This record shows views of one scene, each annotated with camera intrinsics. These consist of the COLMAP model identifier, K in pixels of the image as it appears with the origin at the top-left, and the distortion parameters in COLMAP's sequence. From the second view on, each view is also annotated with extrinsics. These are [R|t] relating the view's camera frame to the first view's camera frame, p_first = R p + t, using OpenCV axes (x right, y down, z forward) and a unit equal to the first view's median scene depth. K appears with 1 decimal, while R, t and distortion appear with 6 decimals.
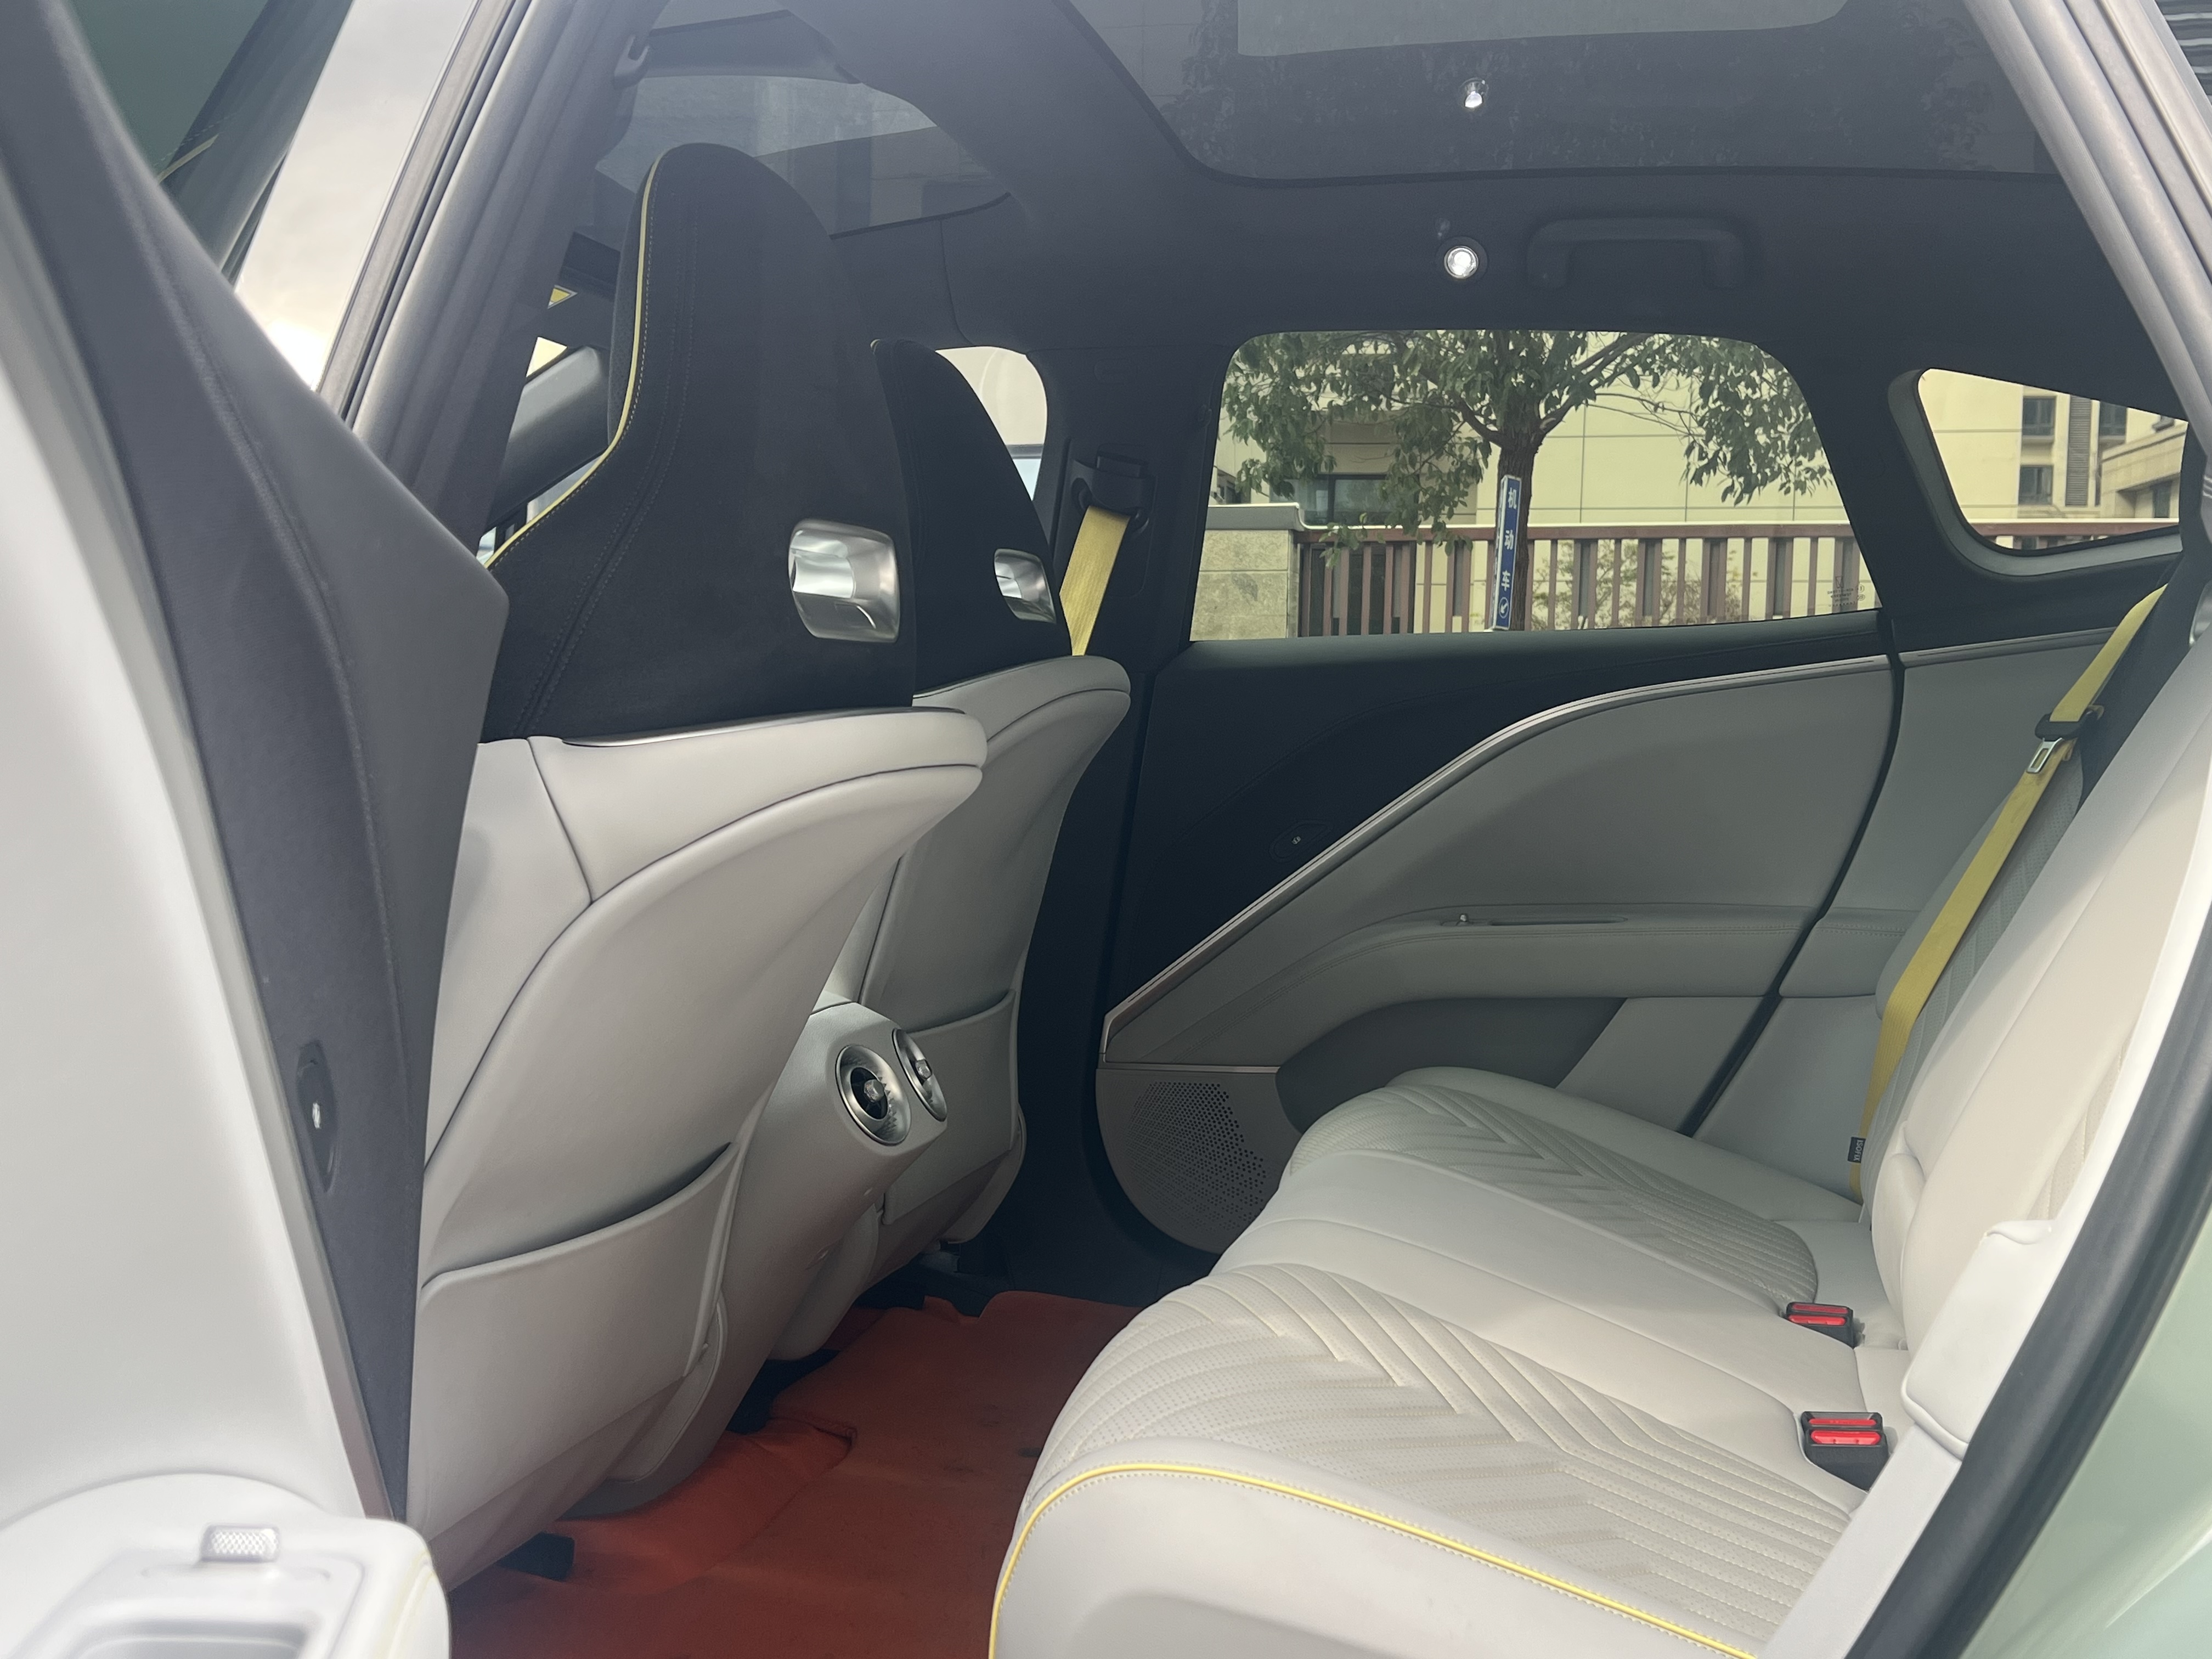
lens RADIAL K [[2271.3, 0, 1105.9], [0, 2271.3, 832.8], [0, 0, 1]] dist [0.018324, 0.000000]
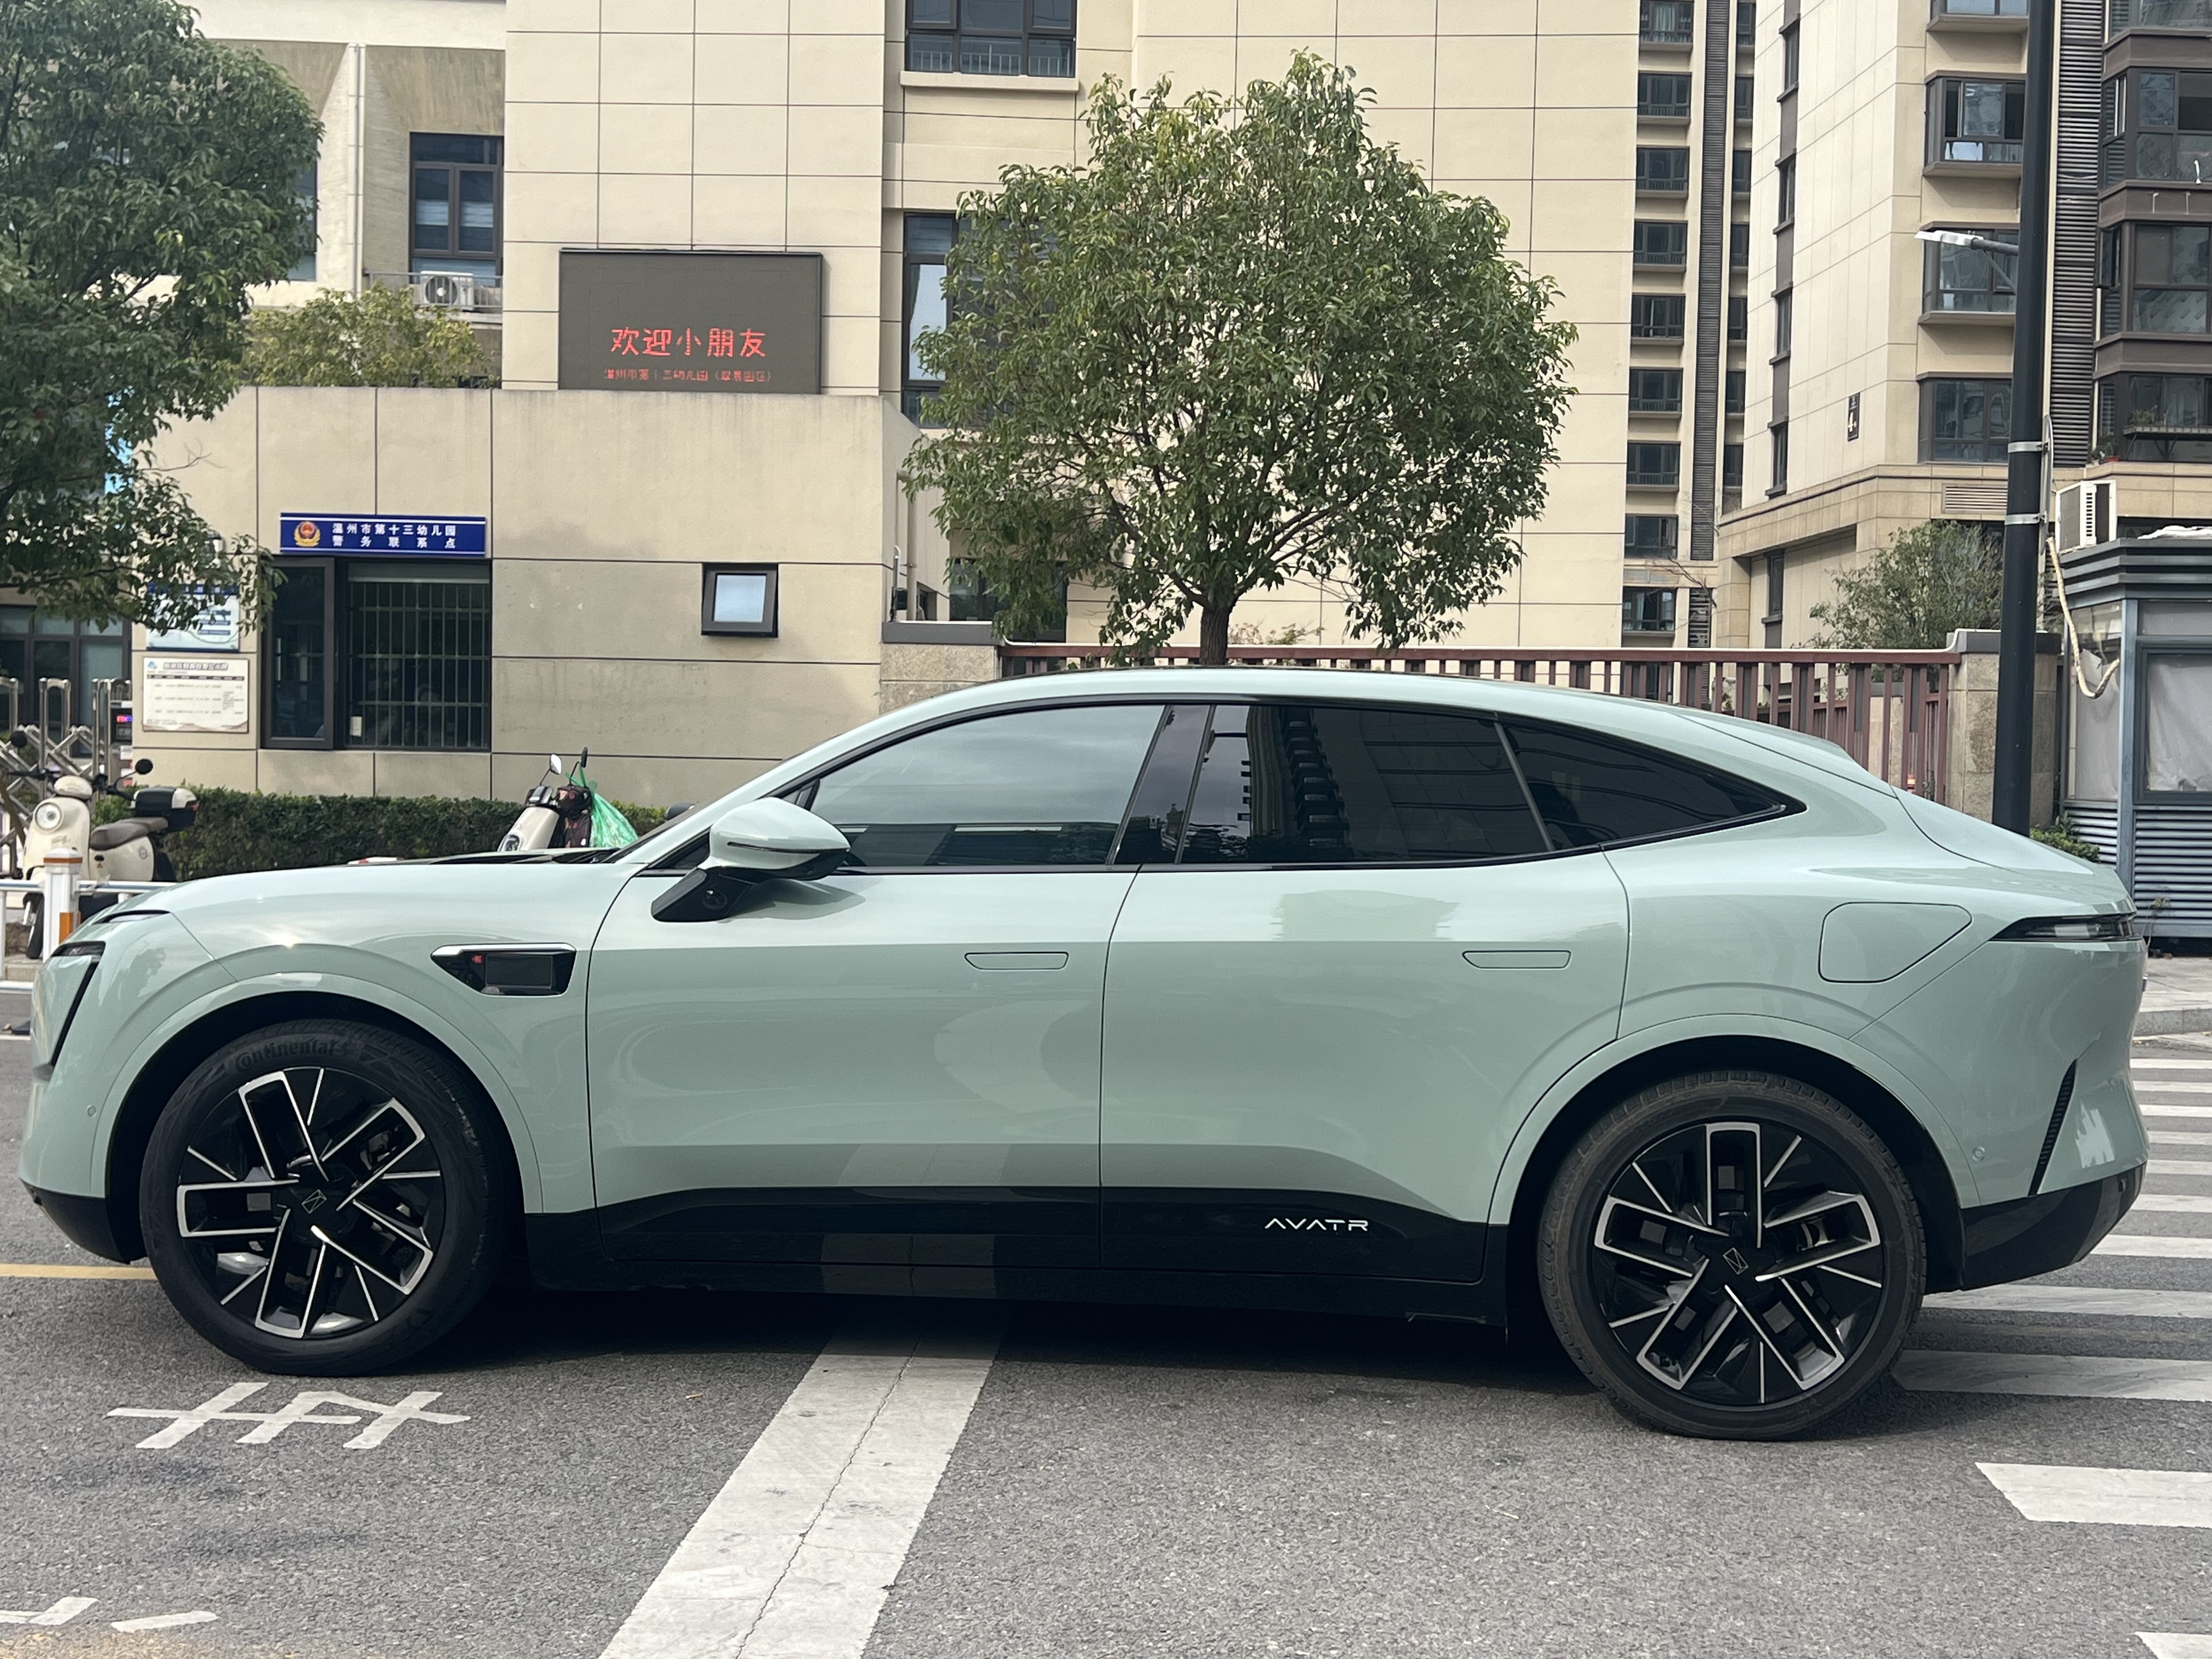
lens RADIAL K [[2704.4, 0, 1105.7], [0, 2704.4, 829.0], [0, 0, 1]] dist [-0.004369, 0.000000]
pose [[0.983846, 0.002355, 0.179002, -0.140389], [0.002727, 0.999600, -0.028138, -0.006530], [-0.178997, 0.028172, 0.983446, -0.432834]]
